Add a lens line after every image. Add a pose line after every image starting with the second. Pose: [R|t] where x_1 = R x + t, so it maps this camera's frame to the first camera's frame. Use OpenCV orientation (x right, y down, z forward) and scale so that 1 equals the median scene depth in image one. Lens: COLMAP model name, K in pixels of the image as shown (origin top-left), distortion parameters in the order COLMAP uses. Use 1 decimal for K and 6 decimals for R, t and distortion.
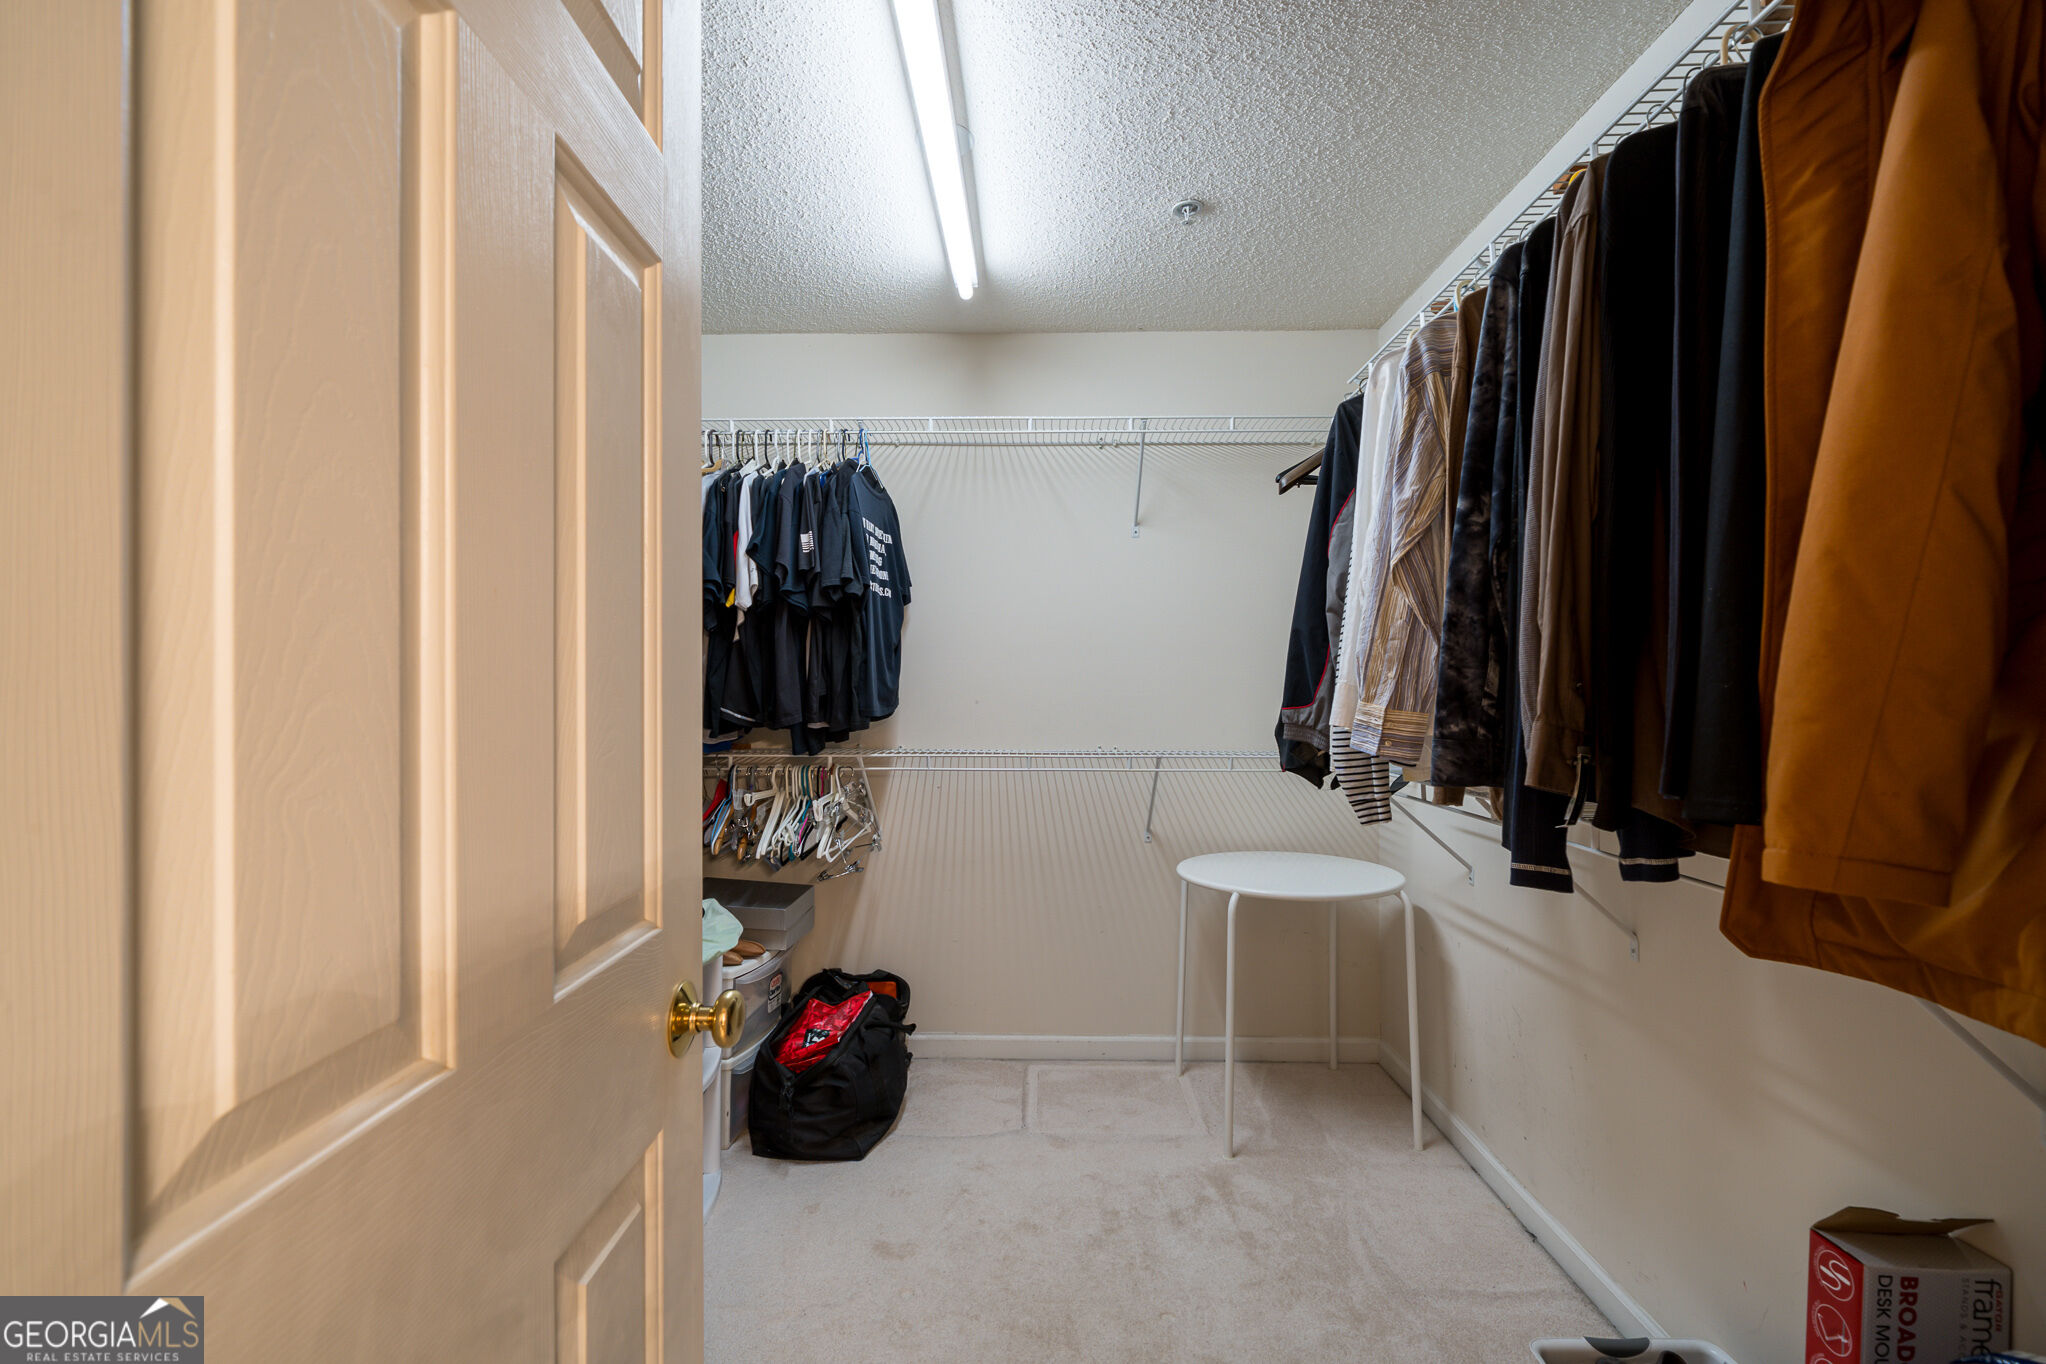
lens RADIAL K [[907.8, 0, 1029.8], [0, 907.8, 685.4], [0, 0, 1]] dist [-0.002739, 0.000385]
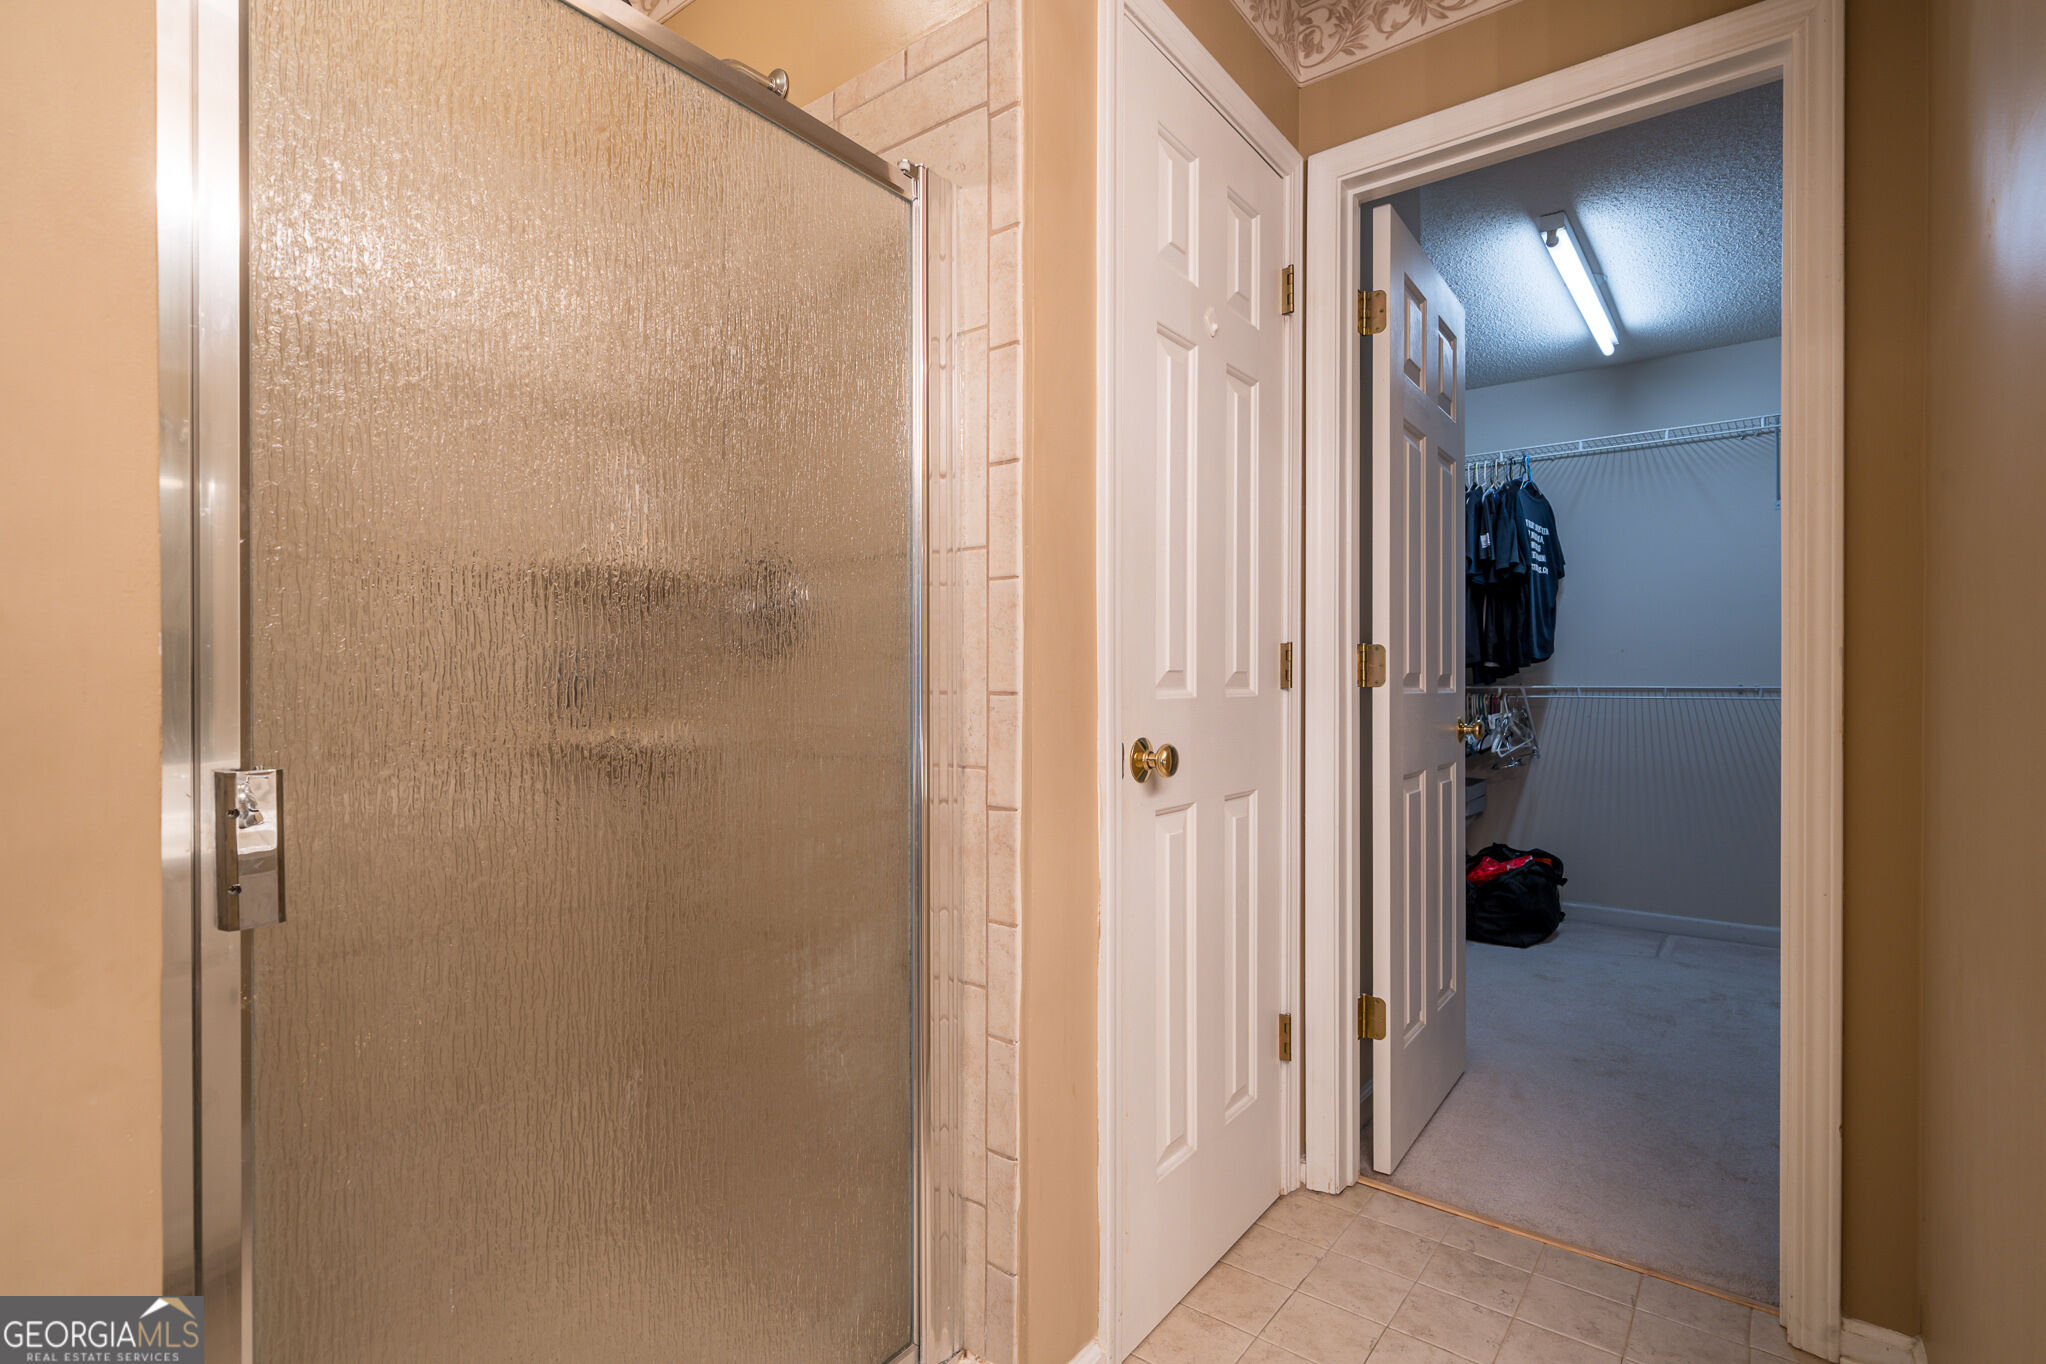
lens RADIAL K [[975.5, 0, 1023.9], [0, 975.5, 689.5], [0, 0, 1]] dist [-0.000113, -0.000564]
pose [[0.797065, 0.002149, -0.603890, 0.112092], [0.003459, 0.999961, 0.008124, 0.066896], [0.603884, -0.008564, 0.797026, -0.690862]]
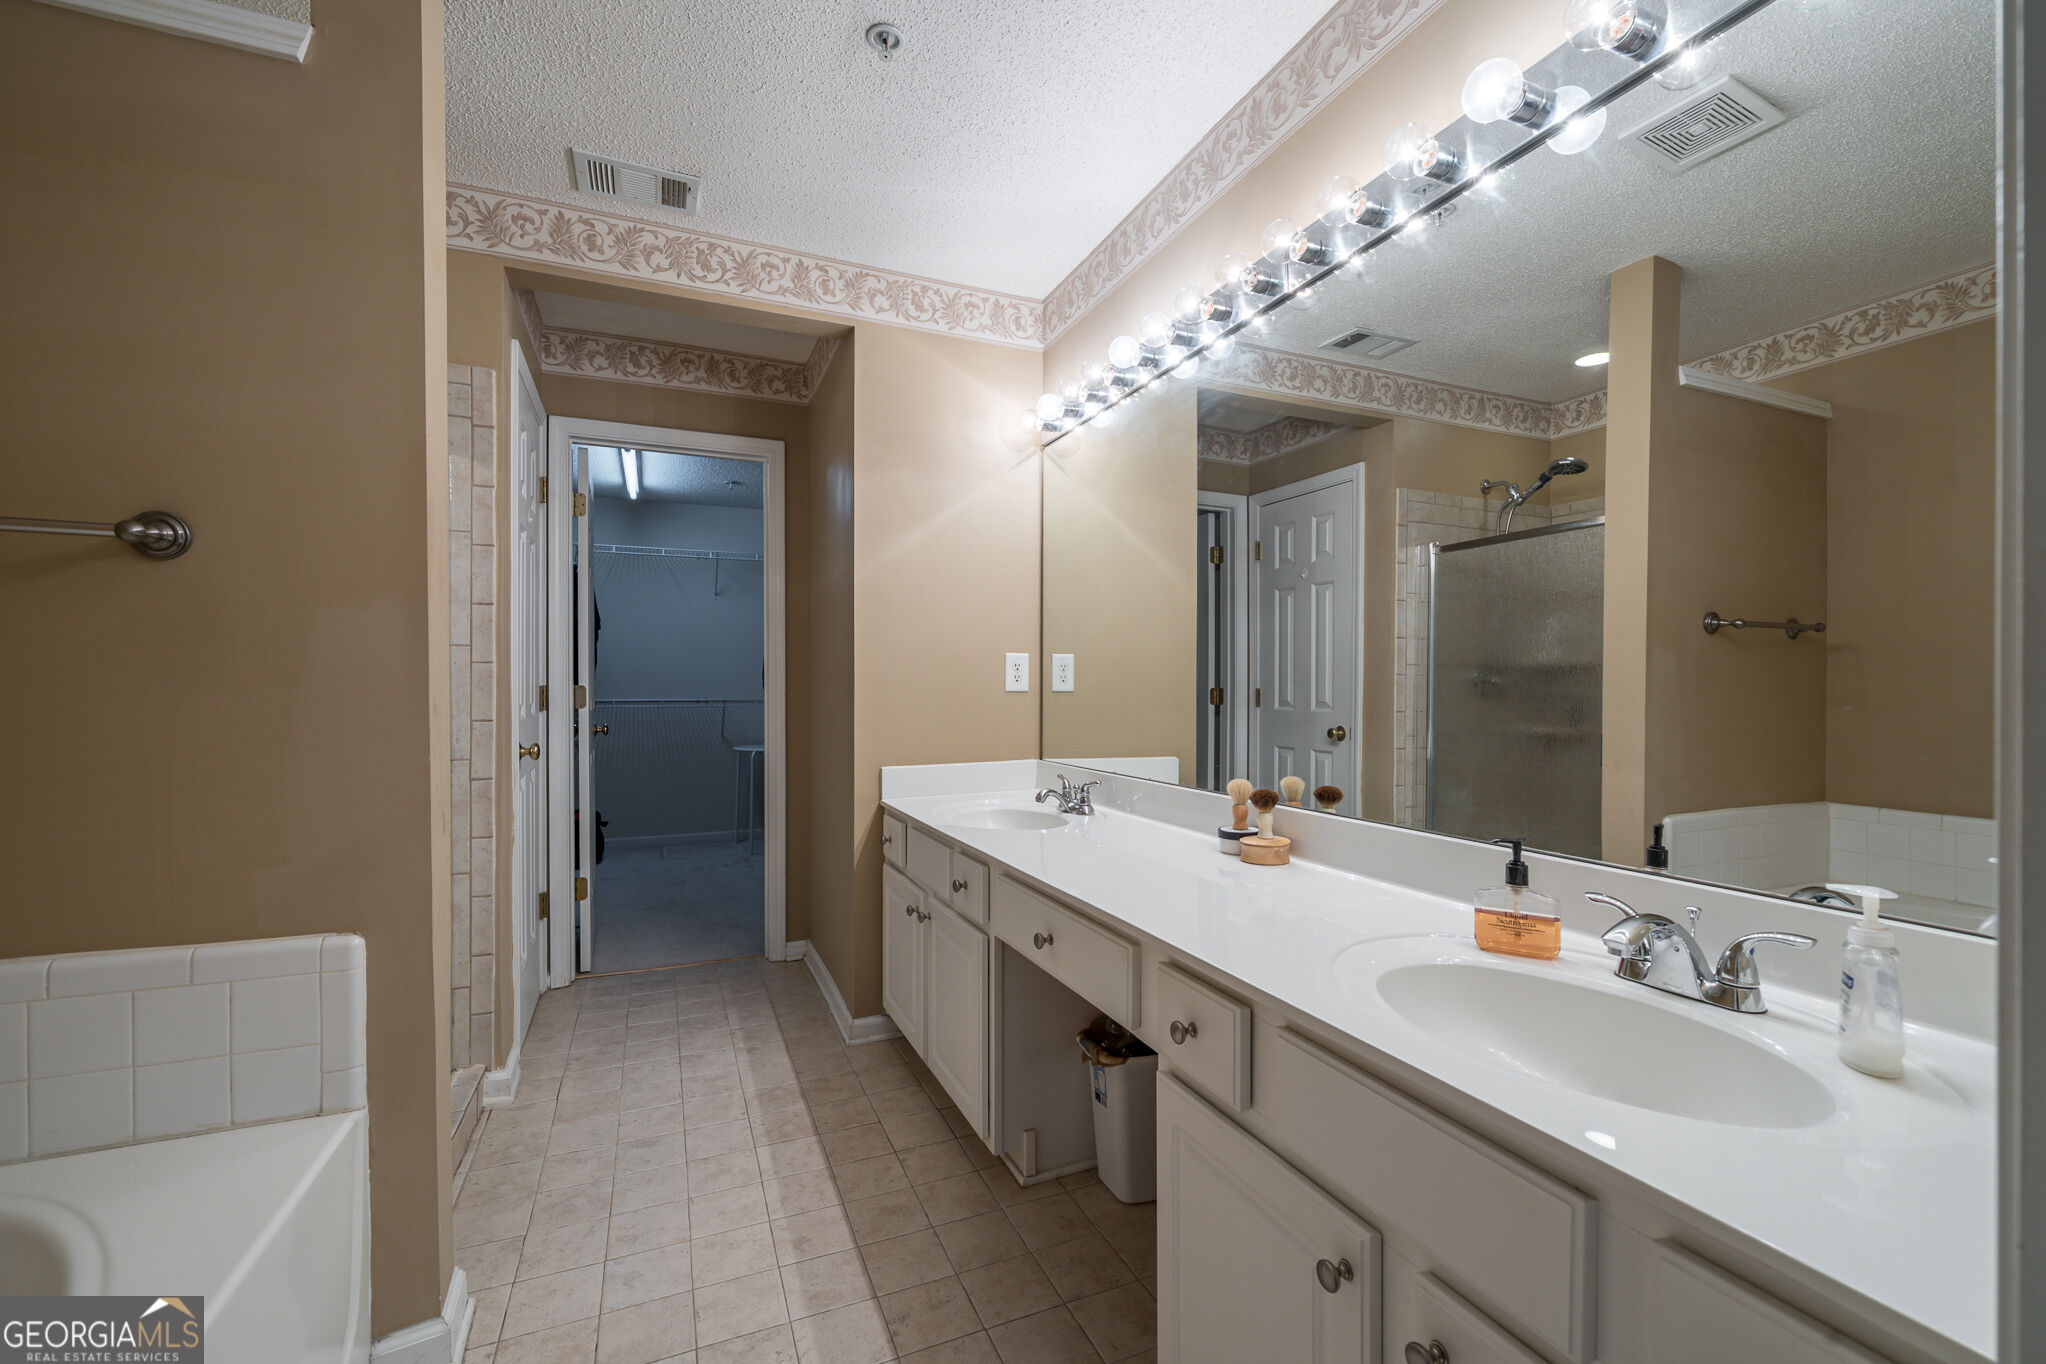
lens RADIAL K [[849.9, 0, 1025.3], [0, 849.9, 688.1], [0, 0, 1]] dist [-0.002203, -0.000184]
pose [[0.912892, -0.003186, 0.408190, -0.041417], [0.000798, 0.999982, 0.006022, 0.036426], [-0.408201, -0.005172, 0.912877, -1.281372]]
